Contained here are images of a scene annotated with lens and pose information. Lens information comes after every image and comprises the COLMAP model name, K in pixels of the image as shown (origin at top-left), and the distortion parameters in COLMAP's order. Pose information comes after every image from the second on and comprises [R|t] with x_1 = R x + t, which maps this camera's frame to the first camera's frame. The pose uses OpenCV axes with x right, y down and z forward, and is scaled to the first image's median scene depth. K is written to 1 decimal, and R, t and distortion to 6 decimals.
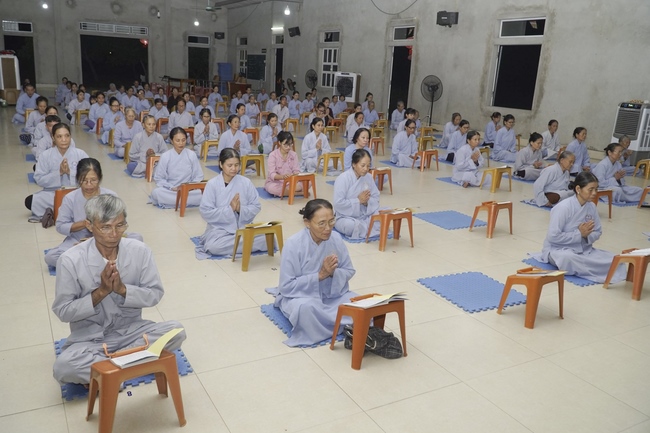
lens RADIAL K [[544.9, 0, 315.8], [0, 544.9, 213.5], [0, 0, 1]] dist [0.005566, -0.000124]
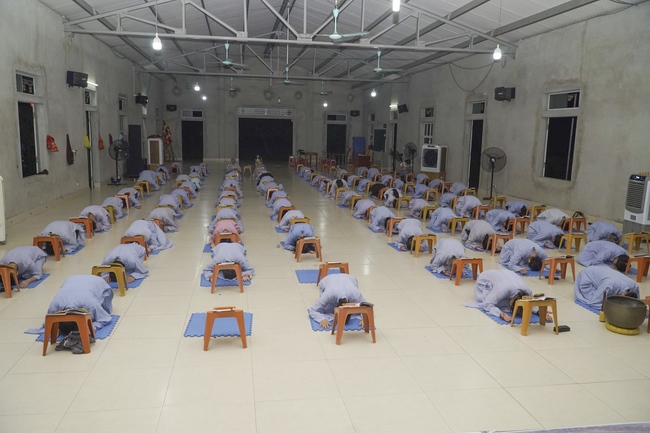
lens RADIAL K [[527.6, 0, 325.0], [0, 527.6, 216.5], [0, 0, 1]] dist [0.018047, -0.006888]
pose [[0.945504, 0.023043, -0.324793, 0.186787], [-0.059575, 0.992897, -0.102986, -0.000028], [0.320113, 0.116723, 0.940161, -0.024959]]
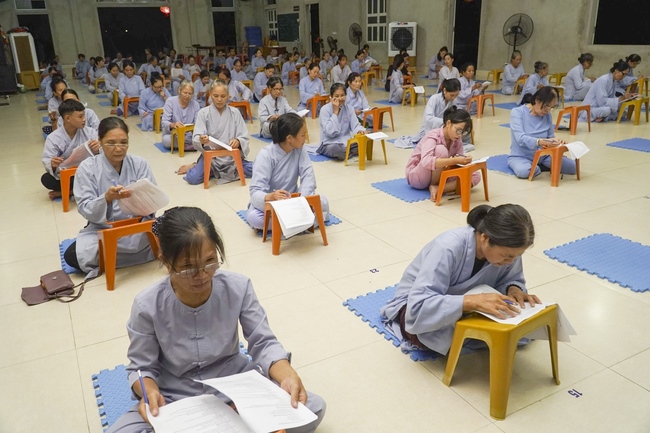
lens RADIAL K [[527.6, 0, 325.0], [0, 527.6, 216.5], [0, 0, 1]] dist [0.018047, -0.006888]
pose [[0.996712, -0.073764, -0.033528, -0.056831], [0.076192, 0.994033, 0.078064, -0.021284], [0.027570, -0.080362, 0.996384, 0.113381]]
